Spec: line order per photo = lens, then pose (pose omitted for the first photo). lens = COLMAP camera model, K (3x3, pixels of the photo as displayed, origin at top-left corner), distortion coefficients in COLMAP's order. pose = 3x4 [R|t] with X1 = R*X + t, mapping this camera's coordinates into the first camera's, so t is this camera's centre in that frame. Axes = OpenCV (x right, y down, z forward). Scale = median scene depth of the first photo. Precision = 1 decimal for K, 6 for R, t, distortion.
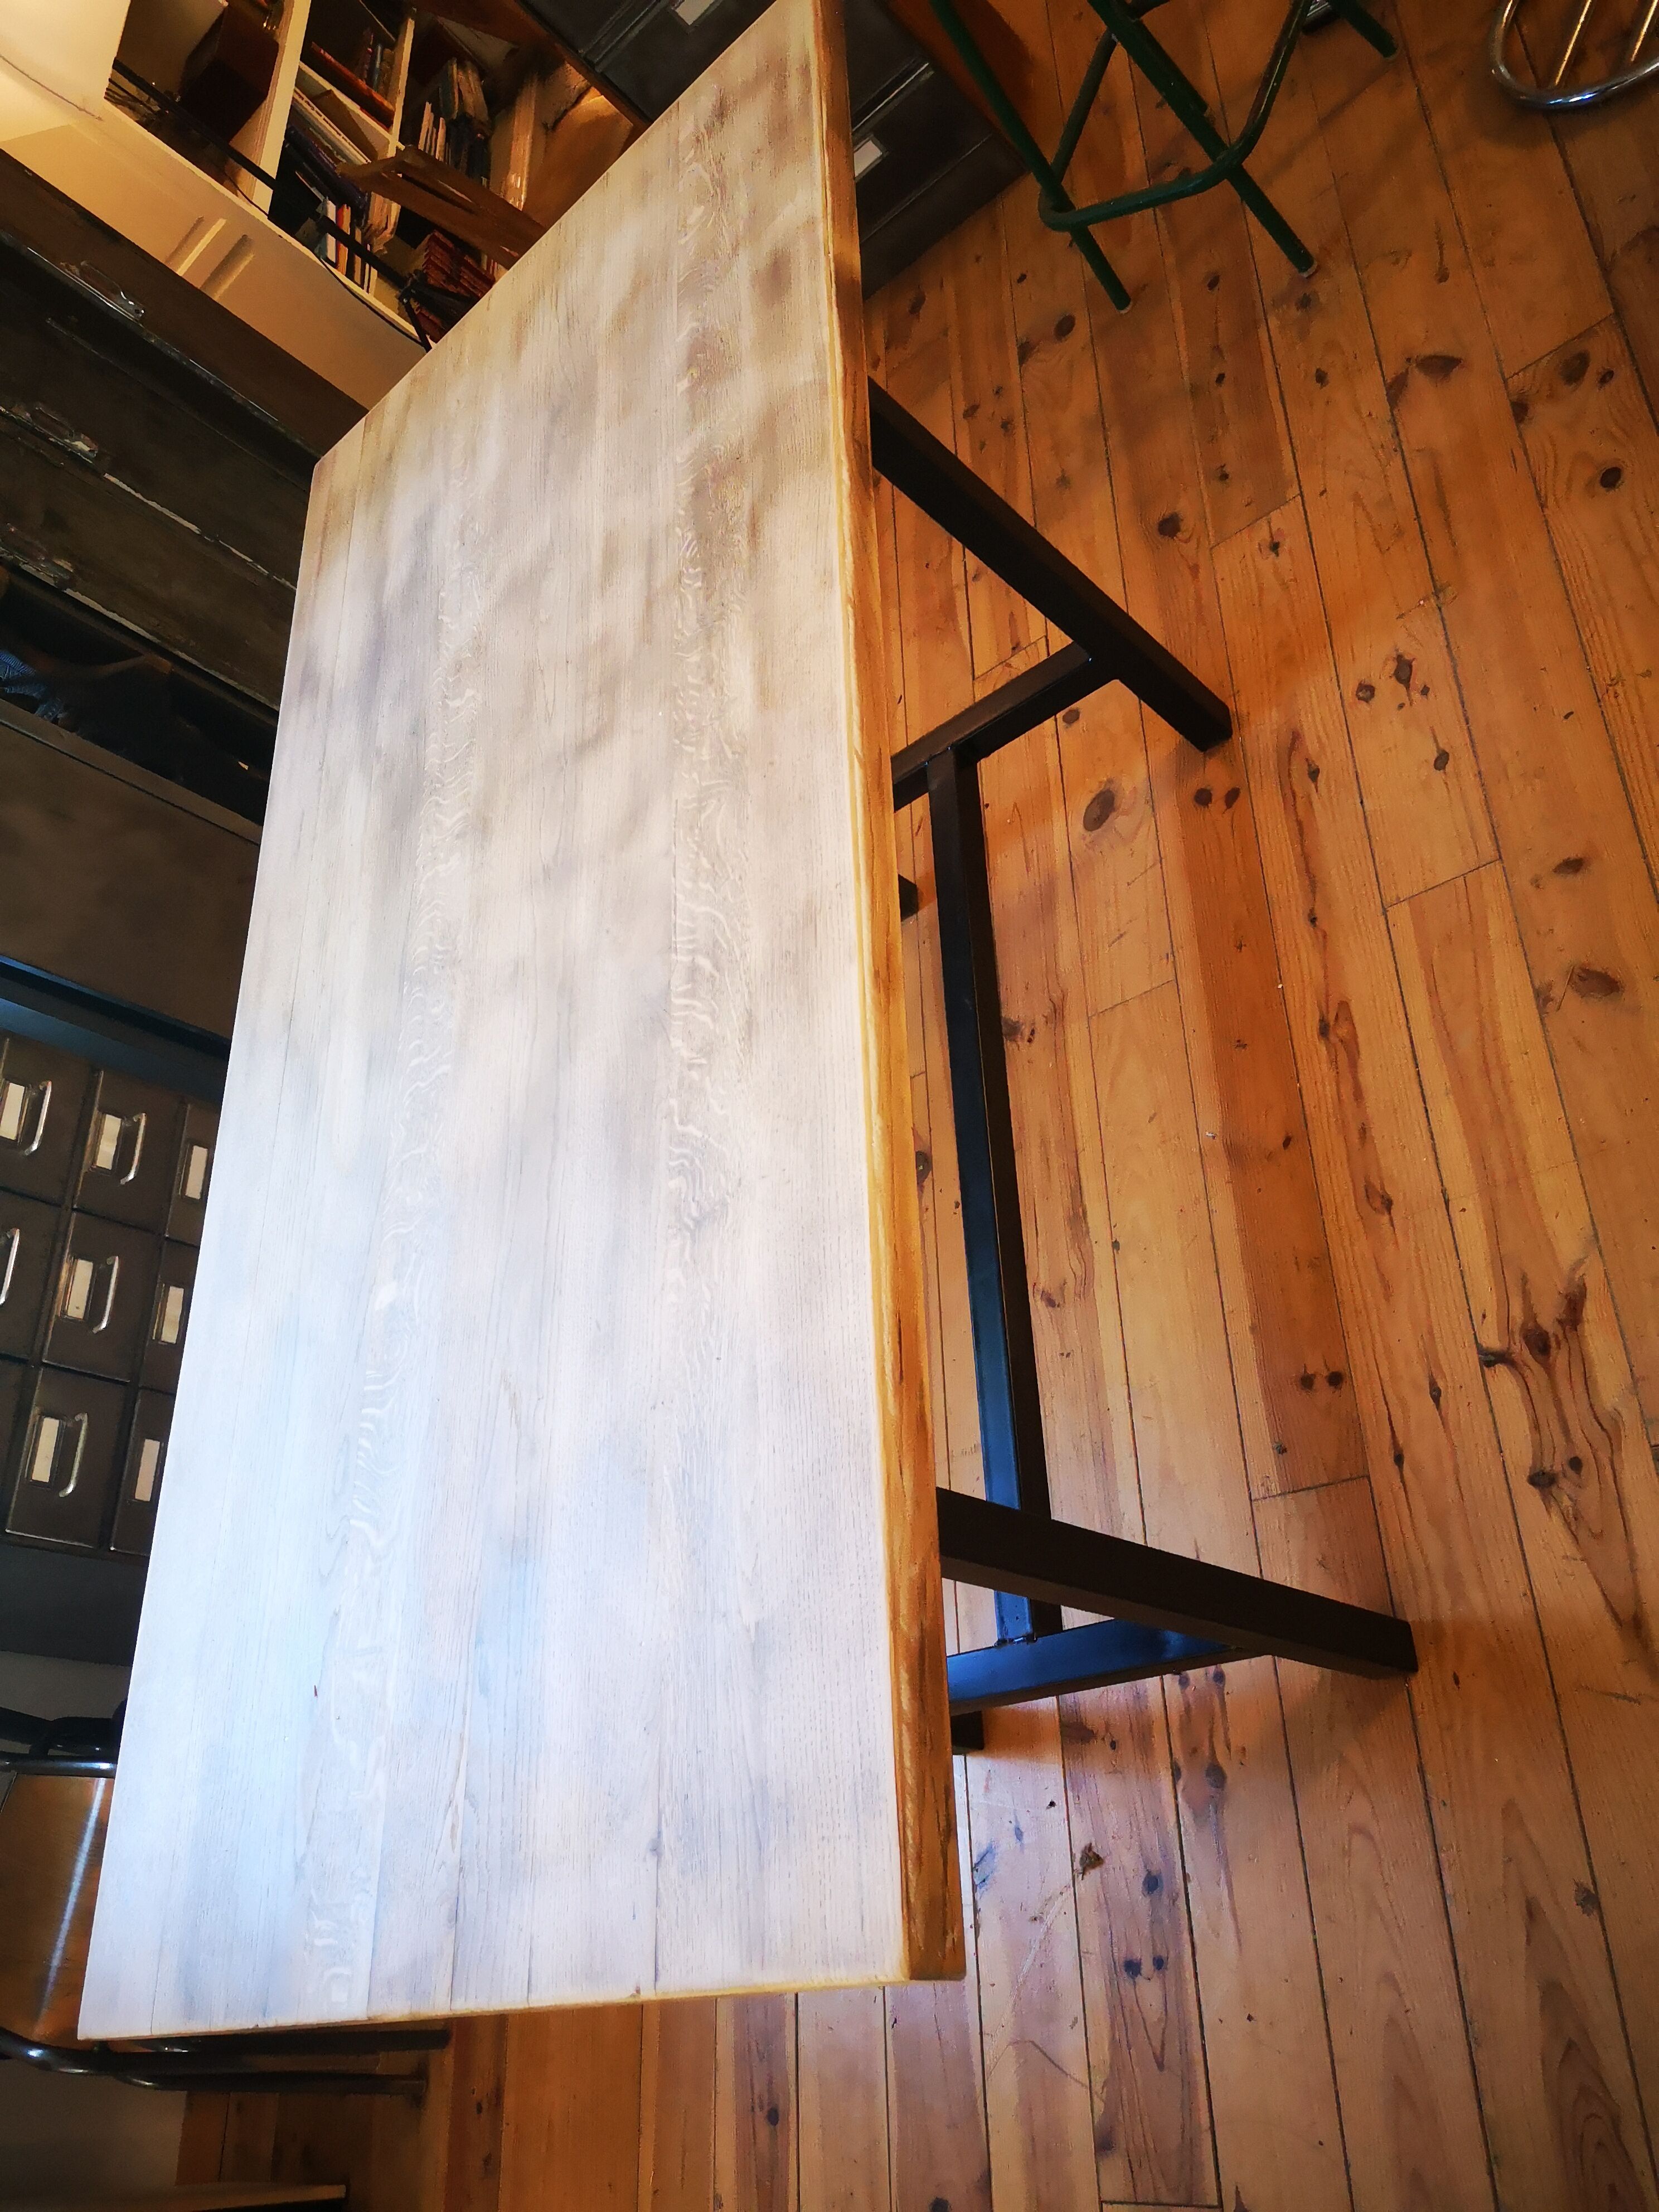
lens RADIAL K [[1711.5, 0, 819.4], [0, 1711.5, 1126.5], [0, 0, 1]] dist [0.066059, -0.071330]
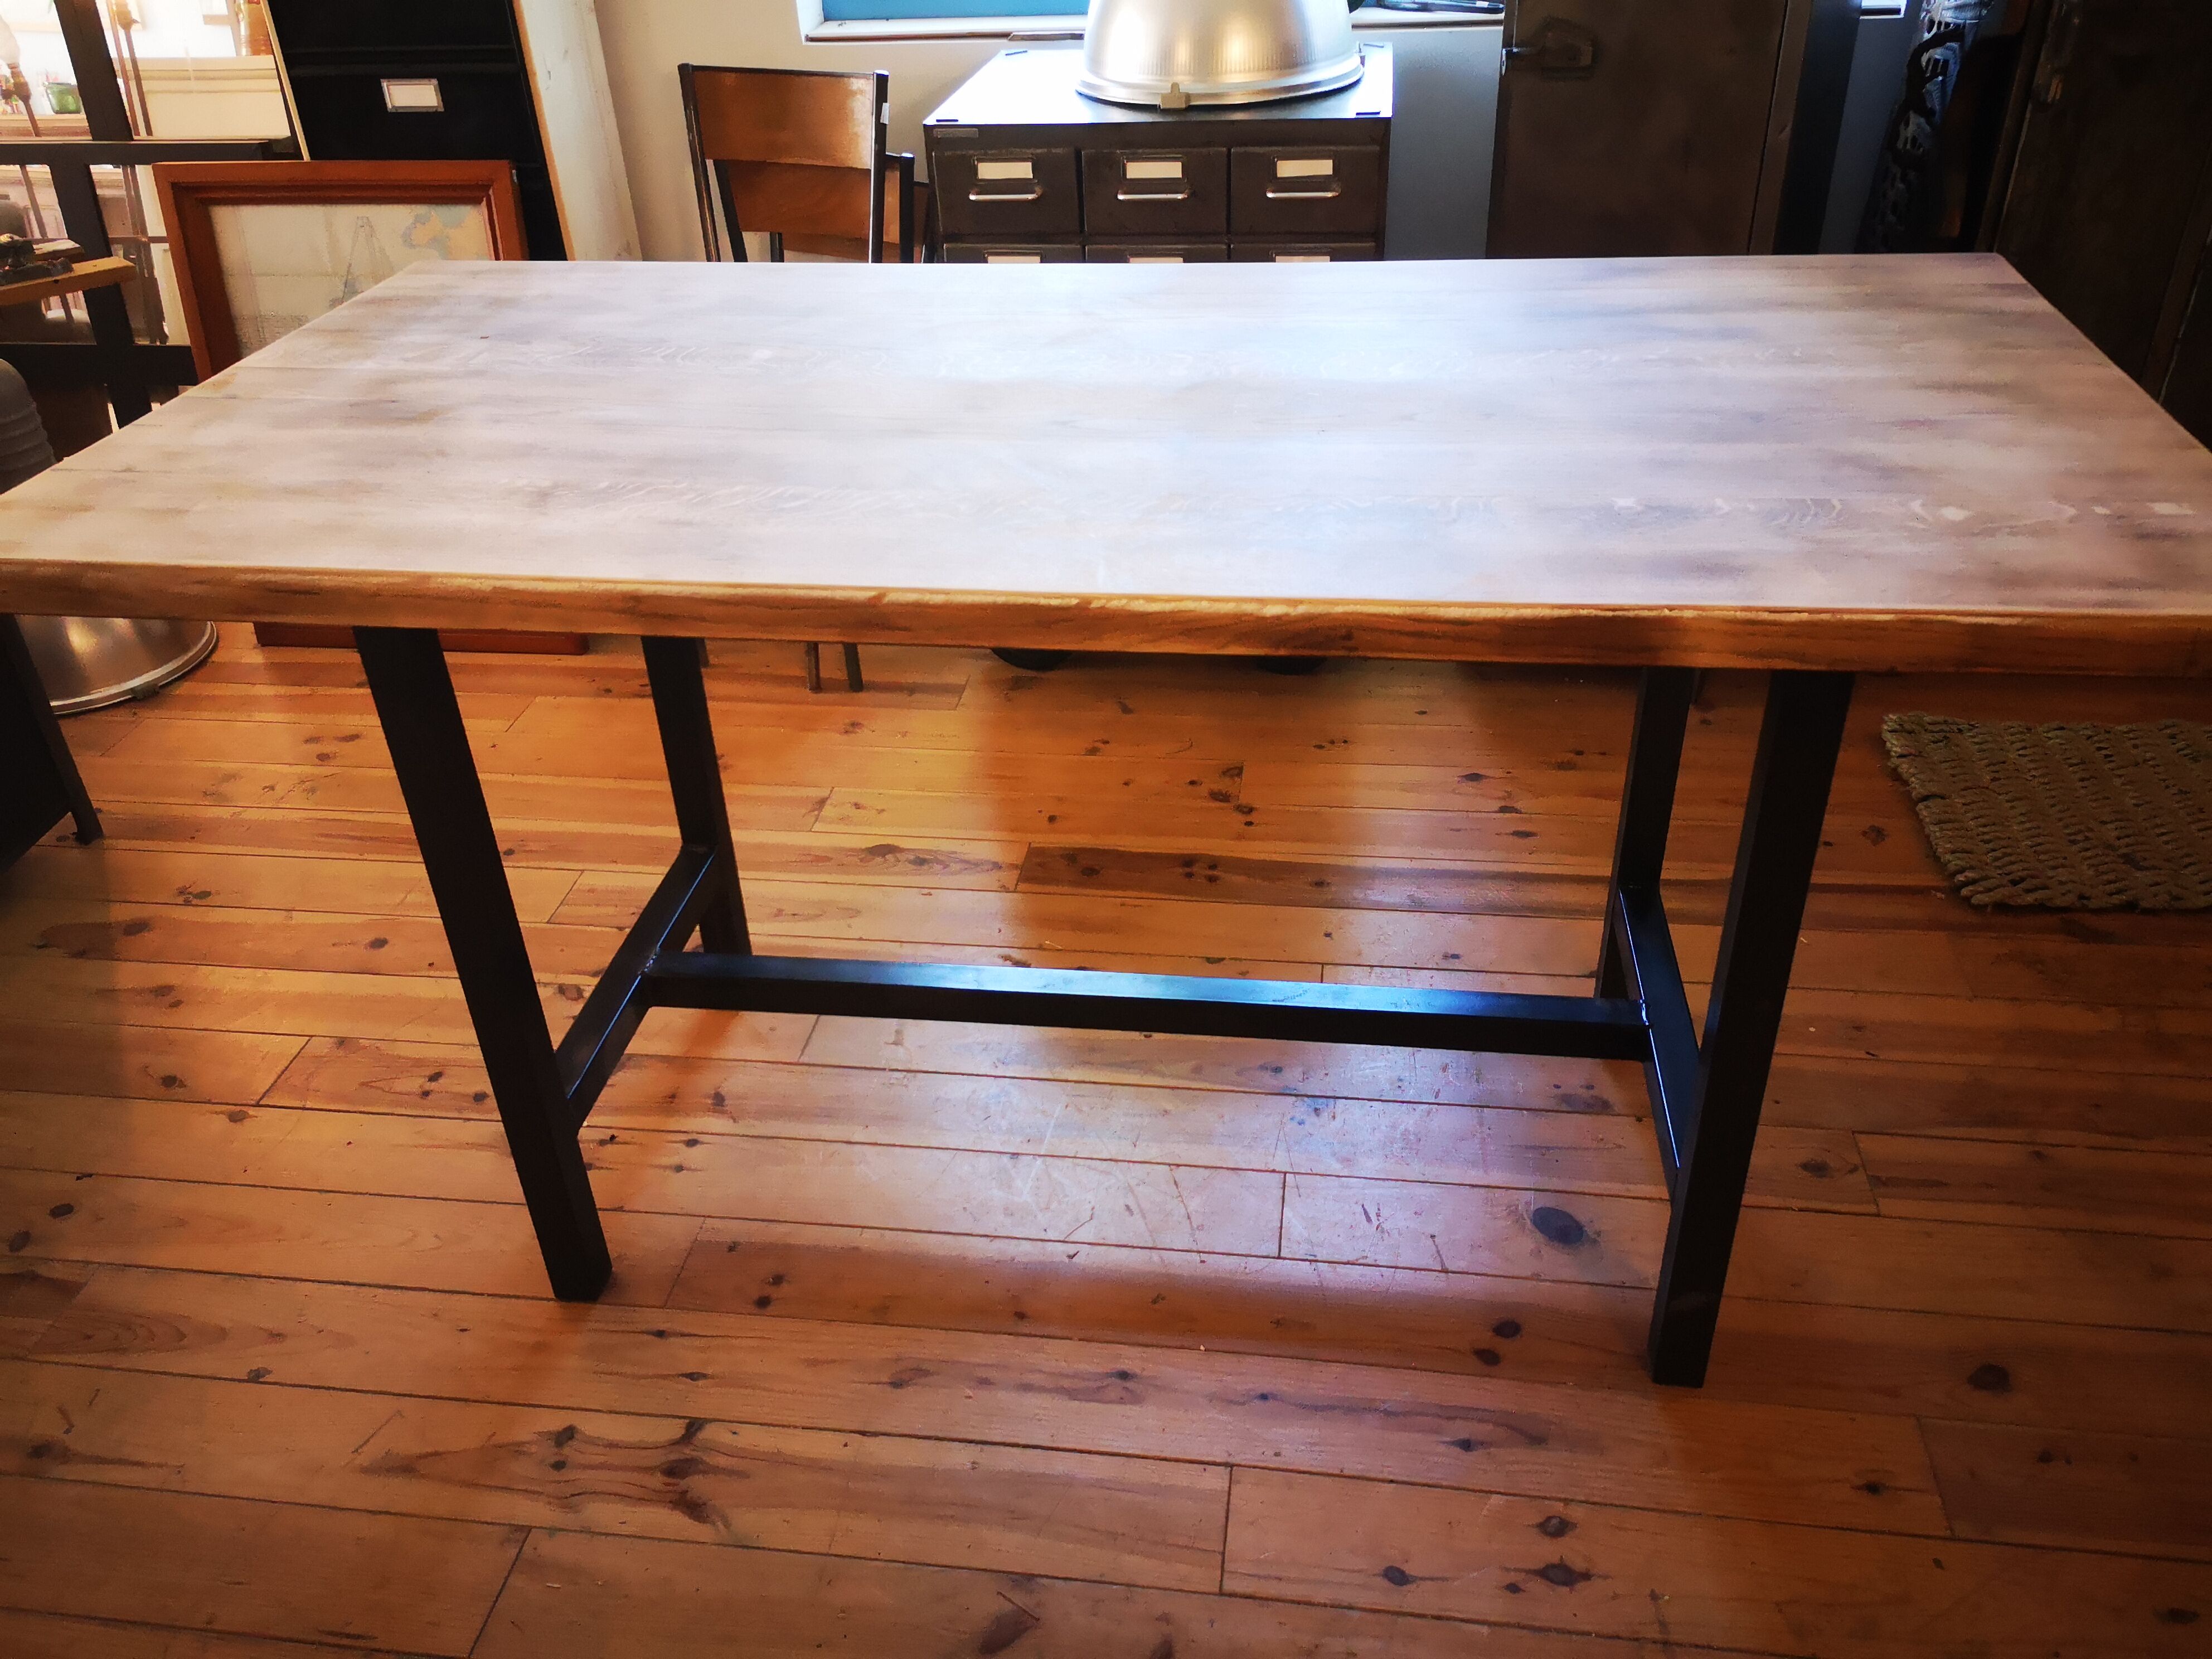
lens RADIAL K [[1711.5, 0, 1101.8], [0, 1711.5, 826.7], [0, 0, 1]] dist [0.066059, -0.071330]
pose [[-0.094505, 0.967916, -0.232823, 0.251238], [-0.817744, 0.057906, 0.572662, -0.642899], [0.567771, 0.244509, 0.786035, 0.240562]]
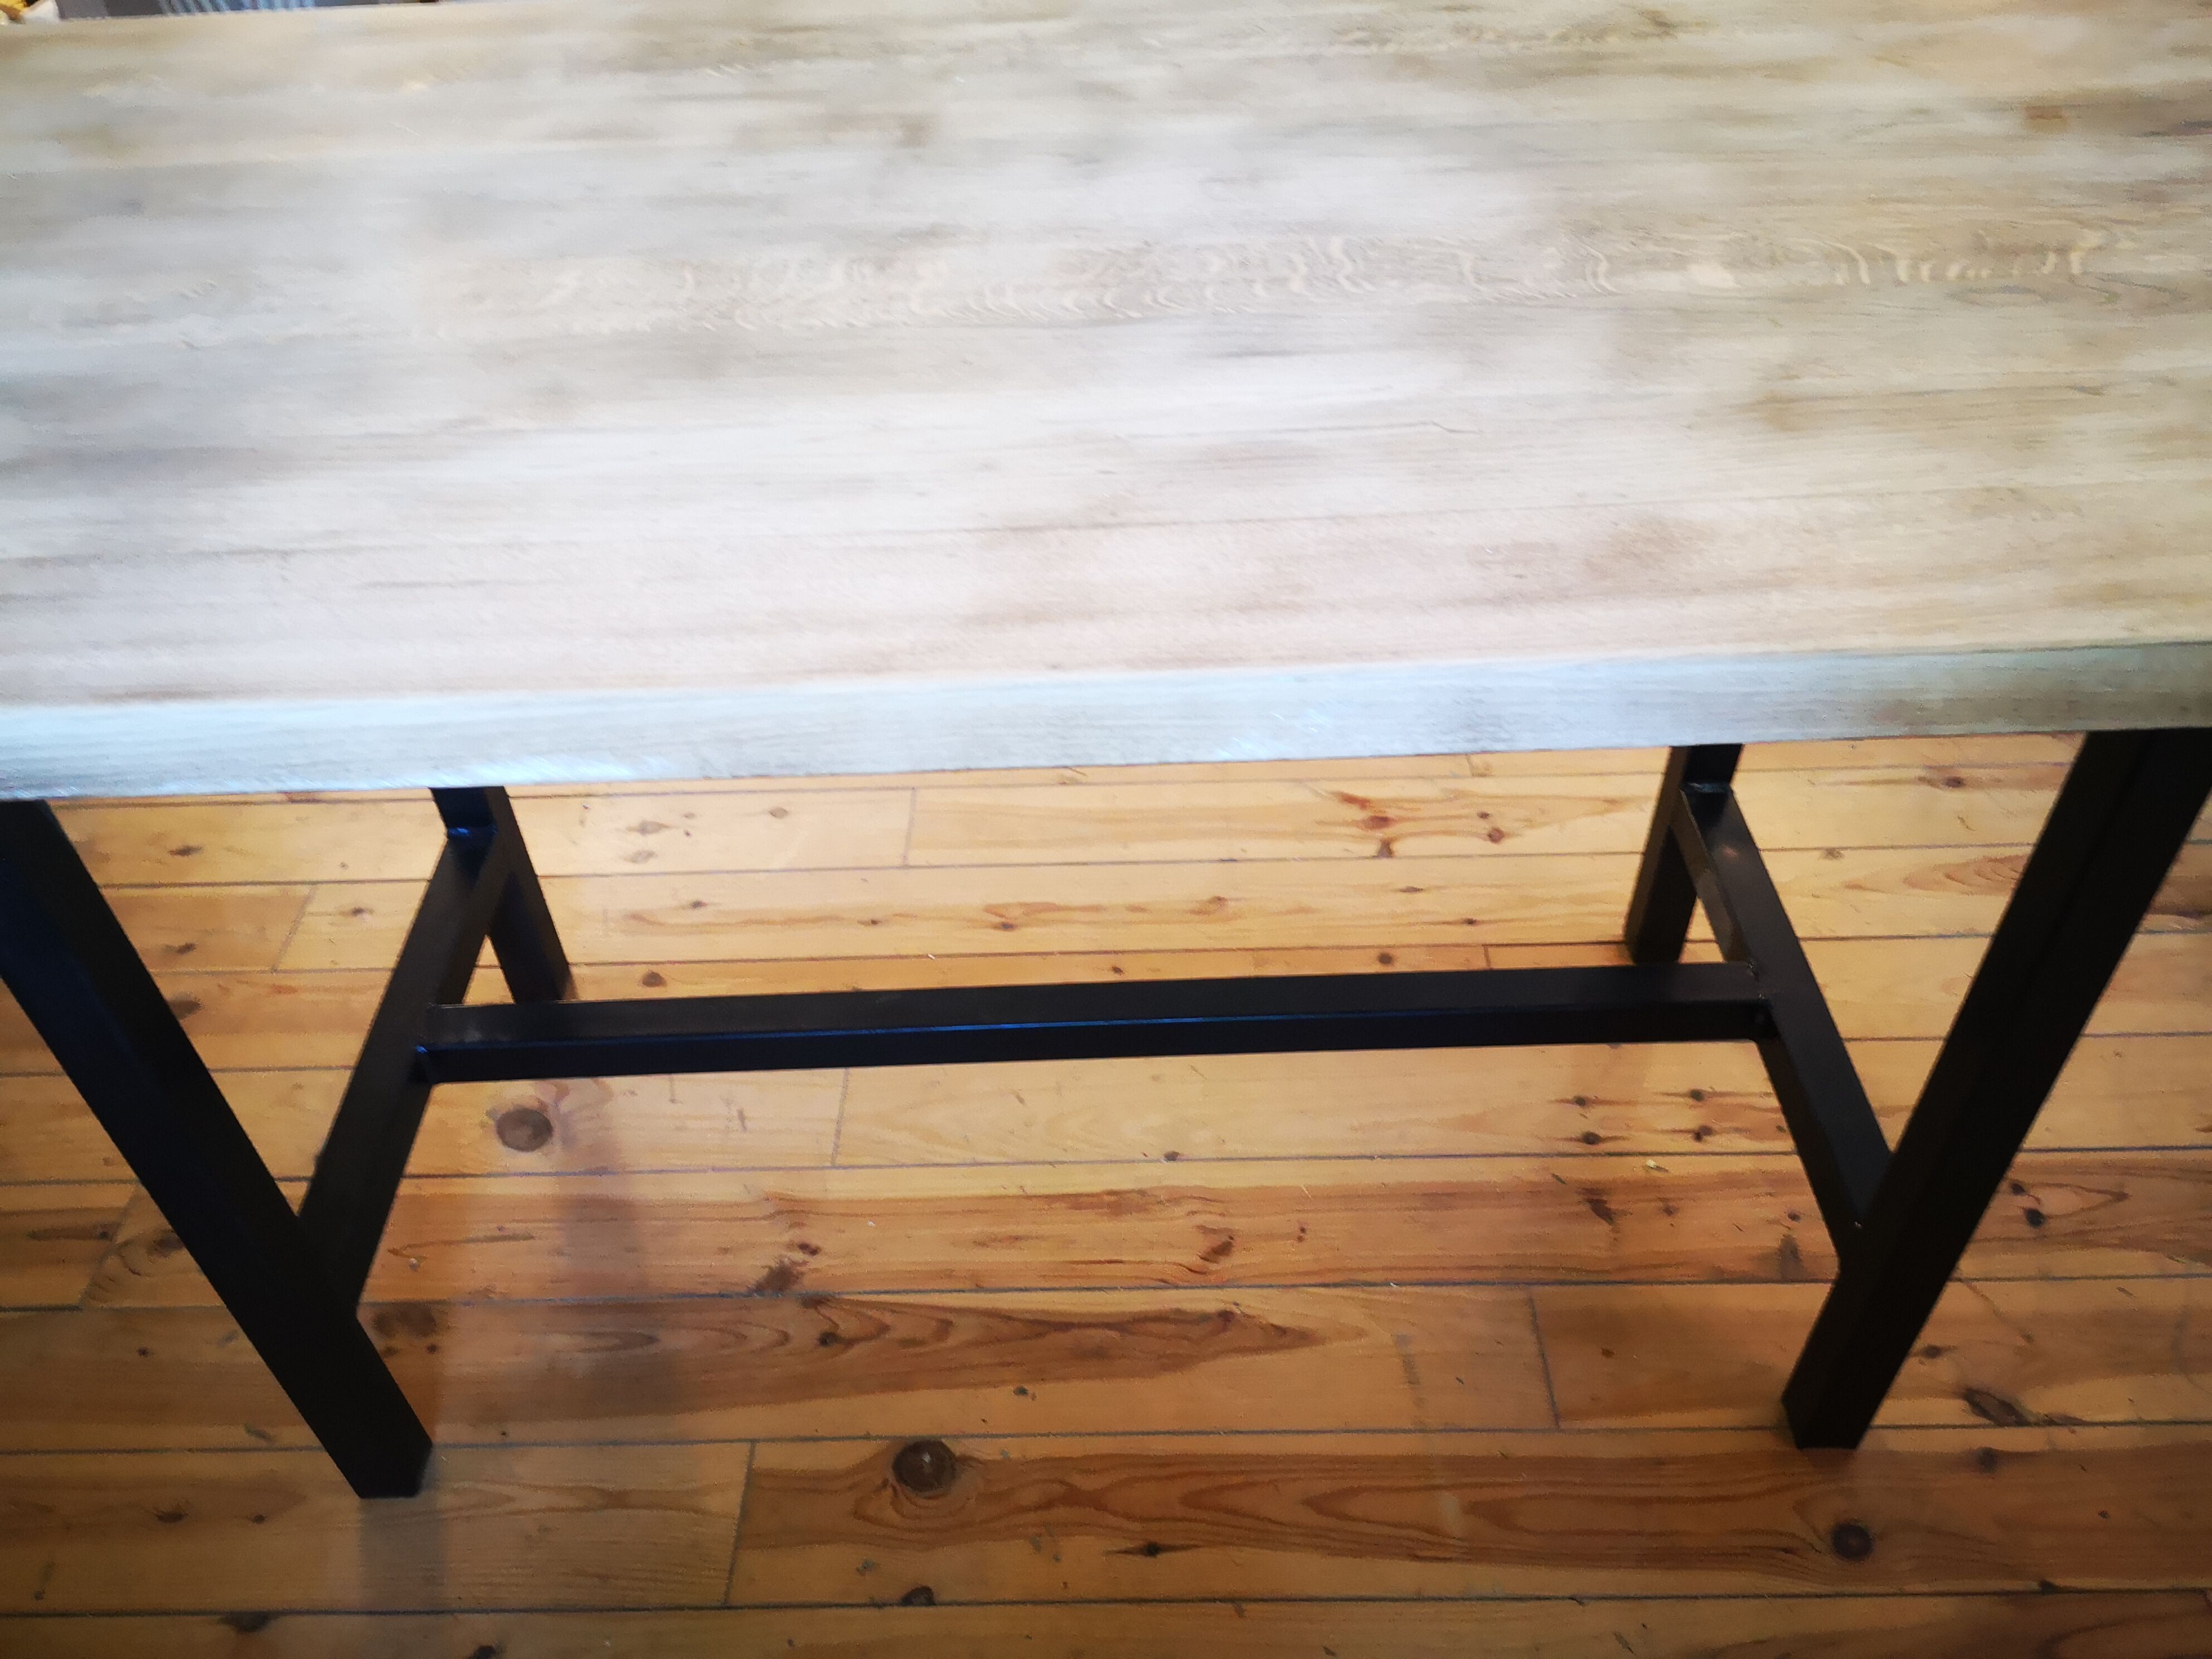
lens RADIAL K [[1711.5, 0, 1125.8], [0, 1711.5, 828.7], [0, 0, 1]] dist [0.066059, -0.071330]
pose [[0.033043, 0.012033, 0.999381, -0.720170], [0.896718, 0.441219, -0.034961, 0.012909], [-0.441367, 0.897319, 0.003789, 1.020837]]
